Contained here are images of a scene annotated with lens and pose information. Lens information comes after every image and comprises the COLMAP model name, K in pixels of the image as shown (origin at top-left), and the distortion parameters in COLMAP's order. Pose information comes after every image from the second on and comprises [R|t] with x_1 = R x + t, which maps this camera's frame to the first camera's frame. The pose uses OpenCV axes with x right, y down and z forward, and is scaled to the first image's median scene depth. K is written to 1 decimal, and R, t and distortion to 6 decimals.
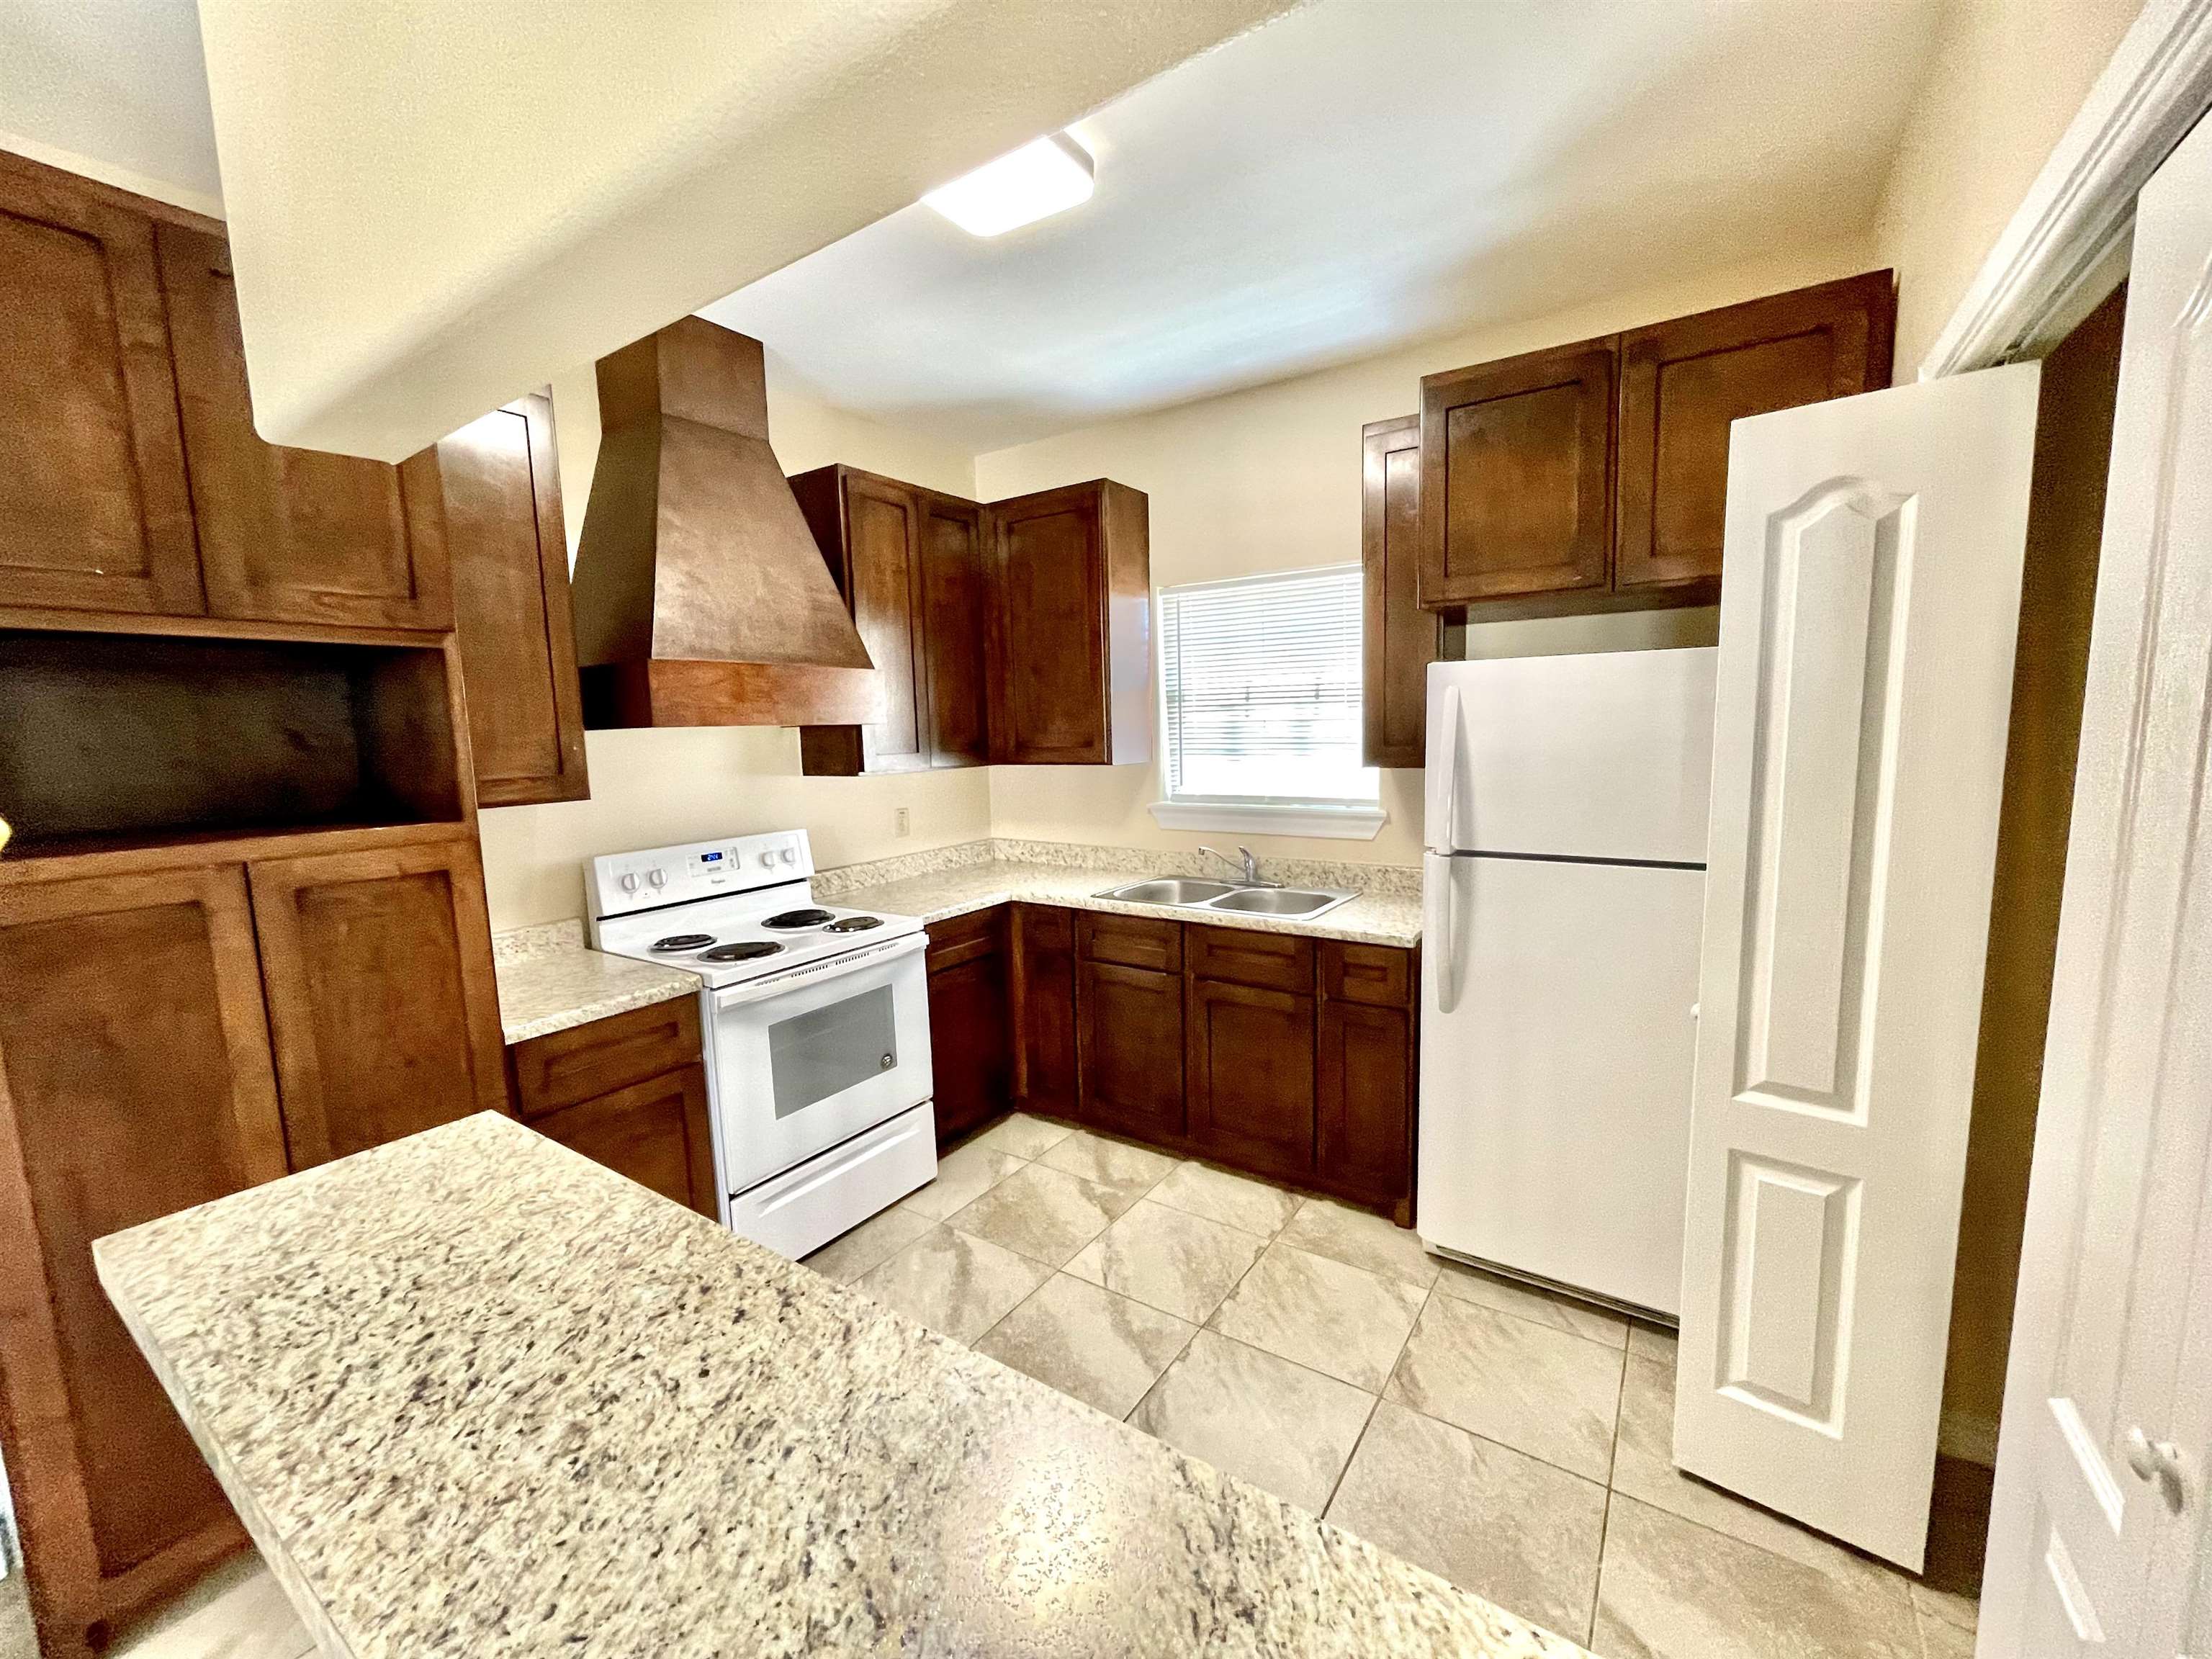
lens RADIAL K [[903.6, 0, 1097.3], [0, 903.6, 829.9], [0, 0, 1]] dist [0.013498, -0.009106]
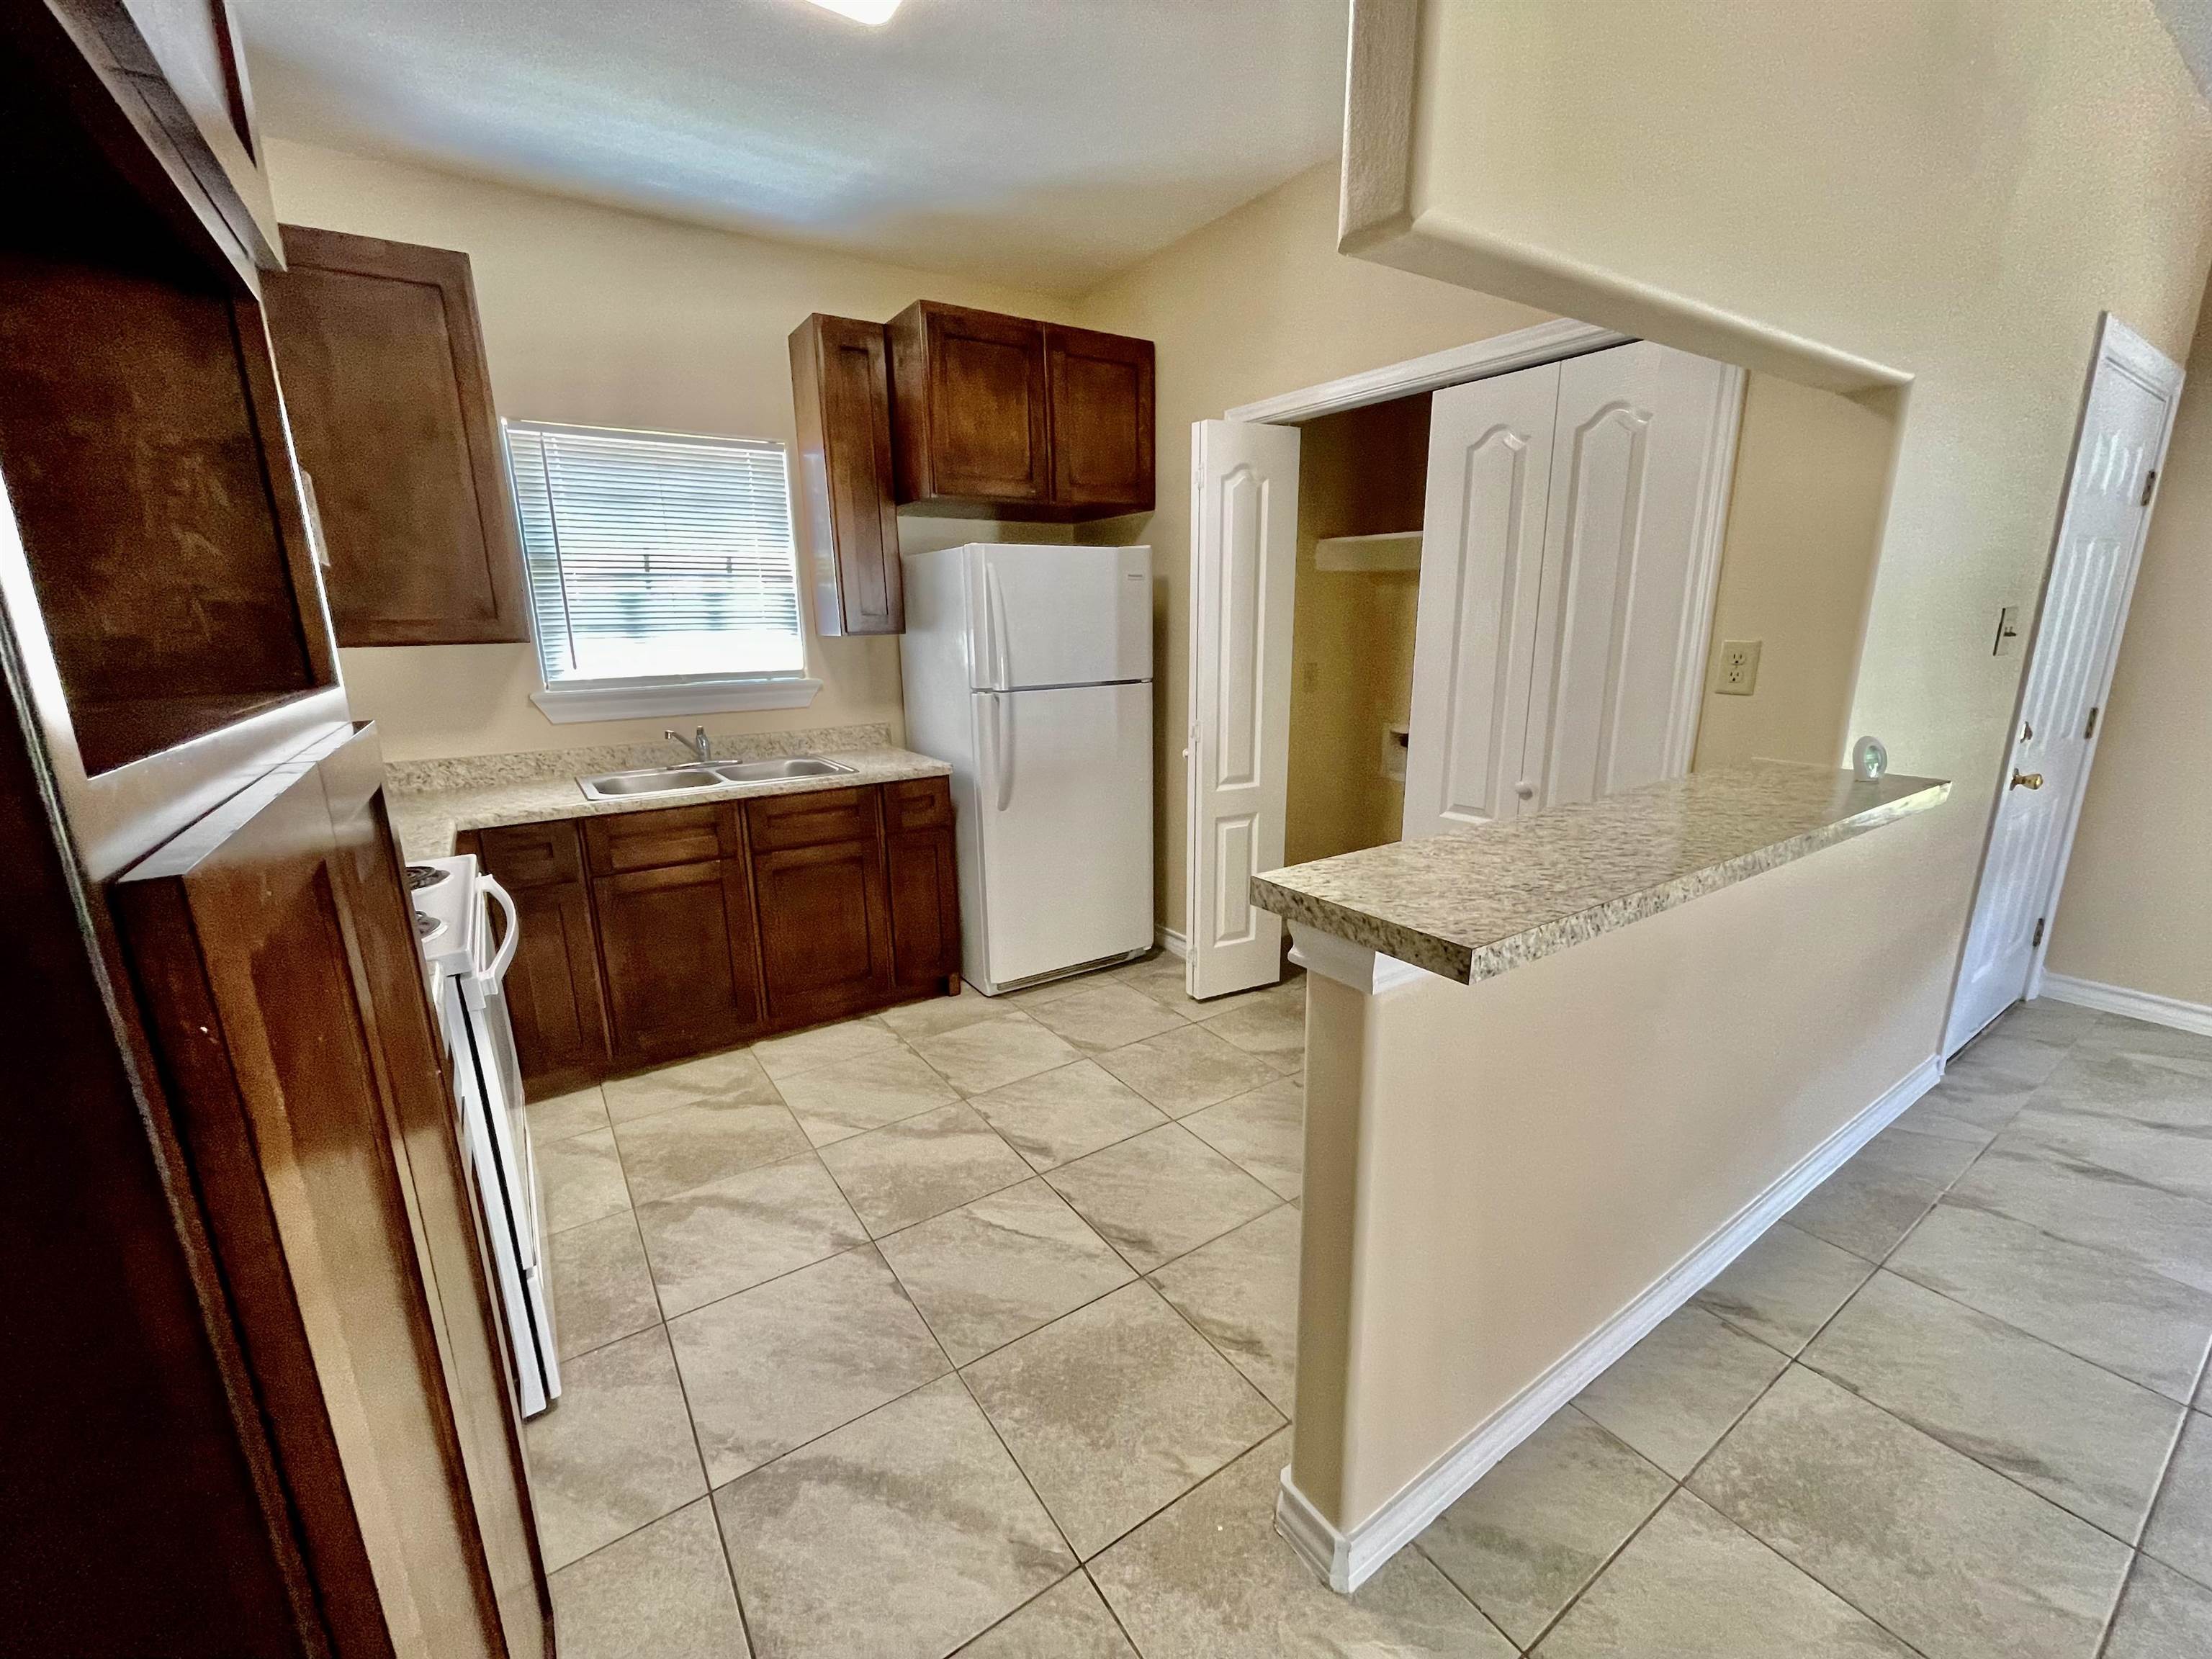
lens RADIAL K [[903.6, 0, 1097.3], [0, 903.6, 829.9], [0, 0, 1]] dist [0.013498, -0.009106]
pose [[0.380656, -0.197702, 0.903336, -0.666646], [0.116588, 0.979343, 0.165208, 0.019345], [-0.917338, 0.042431, 0.395842, 0.283986]]
